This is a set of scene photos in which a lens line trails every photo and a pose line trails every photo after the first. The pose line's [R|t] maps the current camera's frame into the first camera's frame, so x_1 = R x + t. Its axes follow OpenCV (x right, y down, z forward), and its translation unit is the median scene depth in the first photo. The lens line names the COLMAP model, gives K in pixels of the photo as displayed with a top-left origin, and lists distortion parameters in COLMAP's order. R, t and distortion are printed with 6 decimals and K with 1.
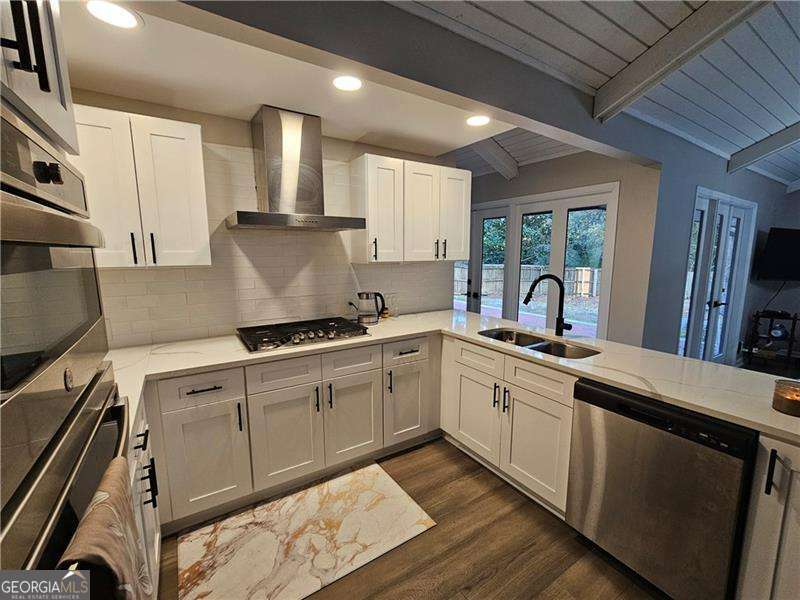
lens RADIAL K [[342.3, 0, 396.7], [0, 342.3, 304.0], [0, 0, 1]] dist [-0.000341, 0.000702]
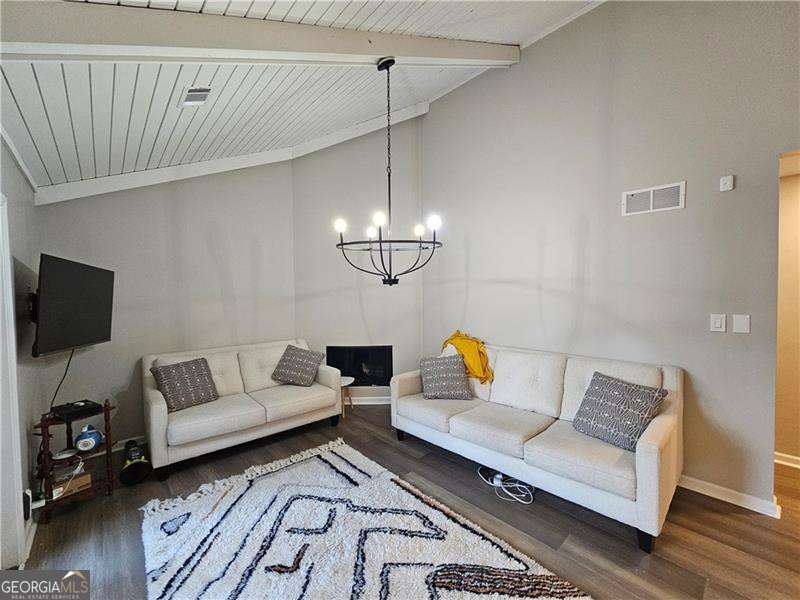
lens RADIAL K [[328.2, 0, 403.1], [0, 328.2, 302.7], [0, 0, 1]] dist [-0.002502, 0.000820]
pose [[-0.179256, -0.025233, 0.983479, 0.494429], [0.157175, 0.986096, 0.053948, -0.088150], [-0.971166, 0.164249, -0.172797, 0.550742]]
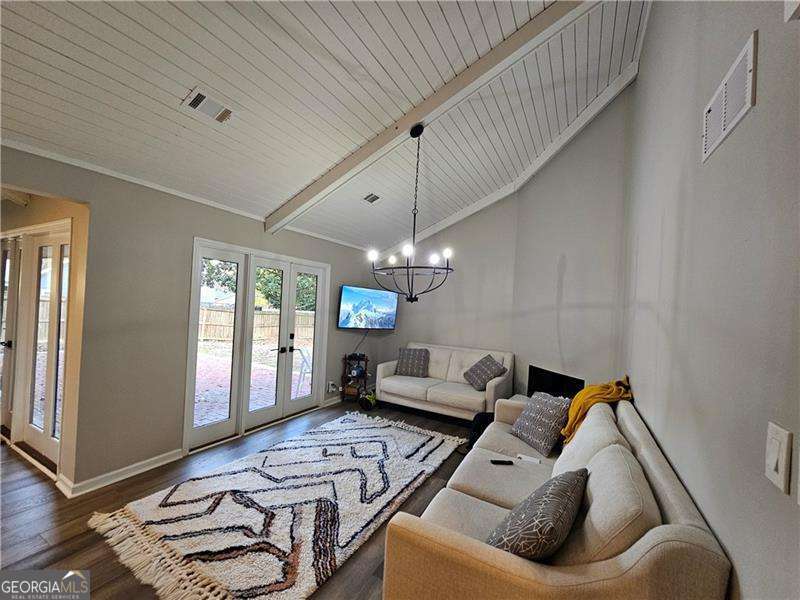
lens RADIAL K [[328.2, 0, 401.4], [0, 328.2, 302.7], [0, 0, 1]] dist [-0.002502, 0.000820]
pose [[0.874323, 0.043306, 0.483409, 0.686355], [0.023610, 0.991037, -0.131484, -0.003113], [-0.484771, 0.126373, 0.865464, -0.097072]]
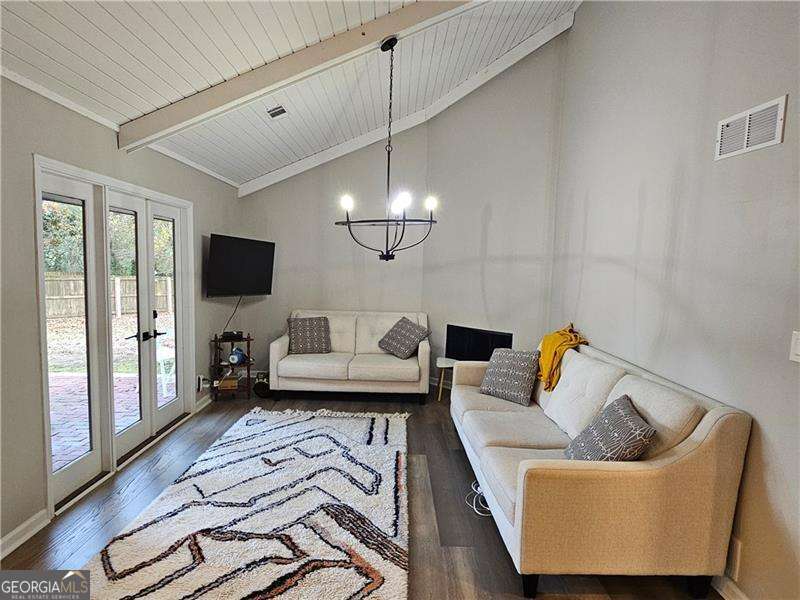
lens RADIAL K [[452.7, 0, 402.3], [0, 452.7, 299.9], [0, 0, 1]] dist [-0.001441, -0.002040]
pose [[0.521627, -0.057883, 0.851208, 0.382513], [0.097241, 0.995228, 0.008086, -0.028236], [-0.847614, 0.078555, 0.524767, 0.051825]]
